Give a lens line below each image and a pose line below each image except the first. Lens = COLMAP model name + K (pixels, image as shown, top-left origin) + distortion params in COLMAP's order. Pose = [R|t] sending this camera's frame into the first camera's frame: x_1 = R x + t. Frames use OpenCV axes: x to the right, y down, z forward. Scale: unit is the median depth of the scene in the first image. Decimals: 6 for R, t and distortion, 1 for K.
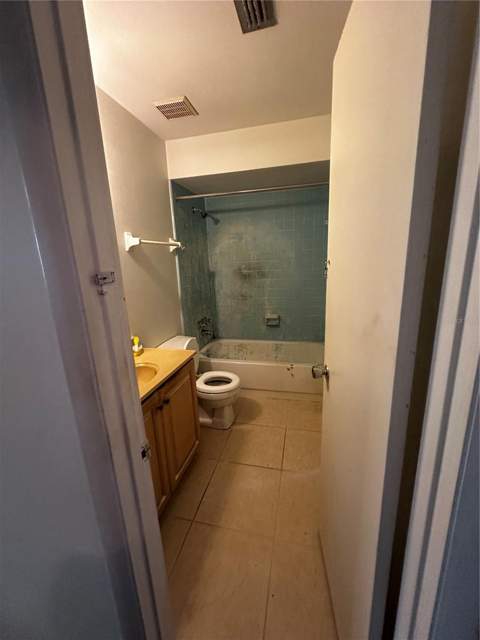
lens RADIAL K [[255.3, 0, 239.4], [0, 255.3, 318.4], [0, 0, 1]] dist [-0.006077, 0.001033]
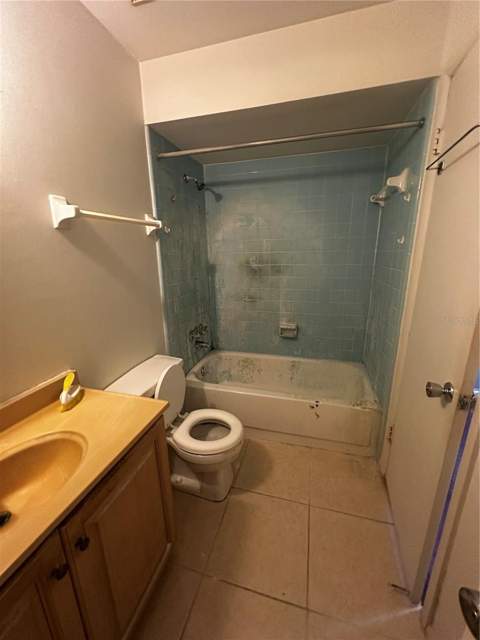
lens RADIAL K [[255.3, 0, 242.2], [0, 255.3, 319.8], [0, 0, 1]] dist [-0.006077, 0.001033]
pose [[0.999423, 0.029558, -0.016723, 0.003027], [-0.028925, 0.998900, 0.036915, -0.061348], [0.017796, -0.036410, 0.999178, 0.293507]]
